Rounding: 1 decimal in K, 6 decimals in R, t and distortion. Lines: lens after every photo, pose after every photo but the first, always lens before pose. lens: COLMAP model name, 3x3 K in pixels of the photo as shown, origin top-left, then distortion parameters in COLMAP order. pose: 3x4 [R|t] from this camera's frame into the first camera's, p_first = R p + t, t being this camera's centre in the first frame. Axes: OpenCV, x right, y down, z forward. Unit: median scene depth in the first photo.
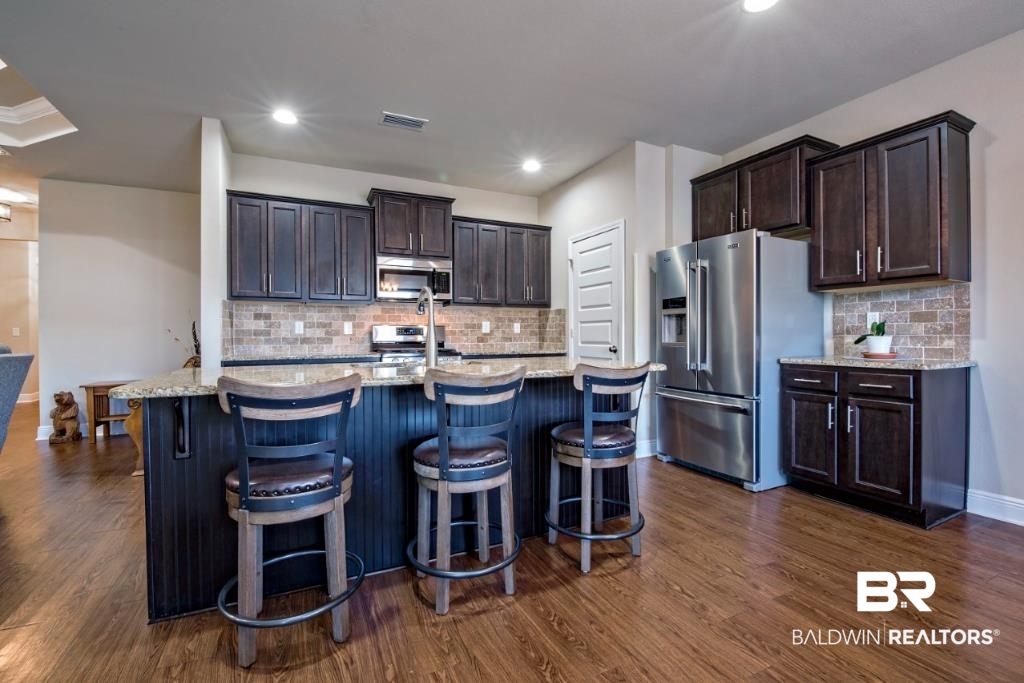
lens RADIAL K [[441.1, 0, 512.2], [0, 441.1, 336.3], [0, 0, 1]] dist [-0.009898, -0.001690]
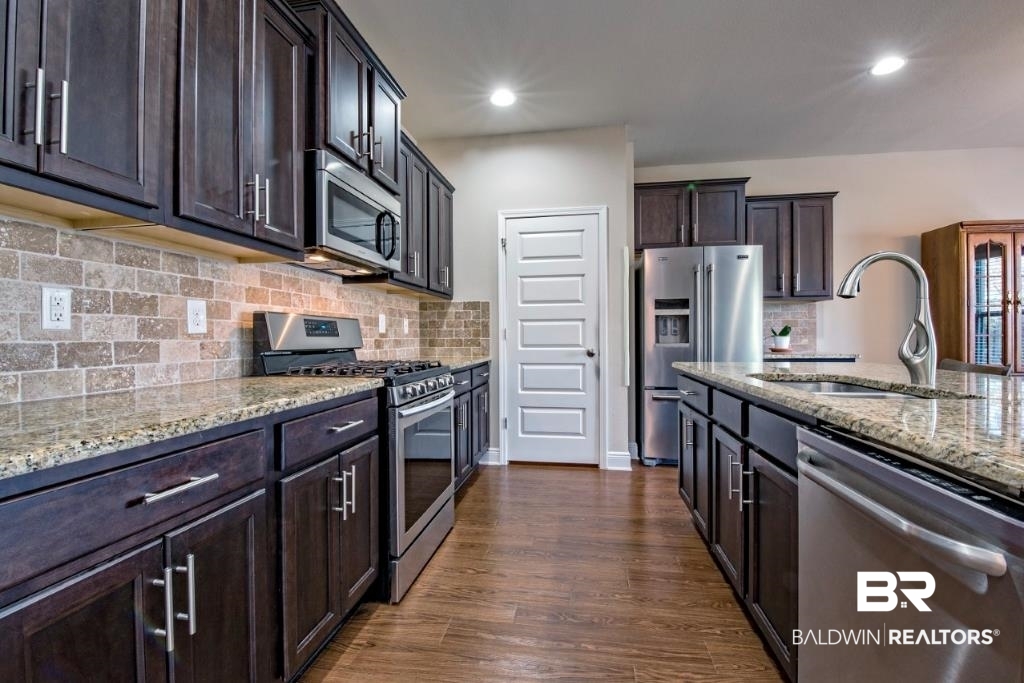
lens RADIAL K [[441.1, 0, 513.6], [0, 441.1, 337.4], [0, 0, 1]] dist [-0.009898, -0.001690]
pose [[0.571179, -0.000727, 0.820825, -0.530968], [0.005822, 0.999978, -0.003165, 0.001431], [-0.820805, 0.006587, 0.571171, 0.586439]]
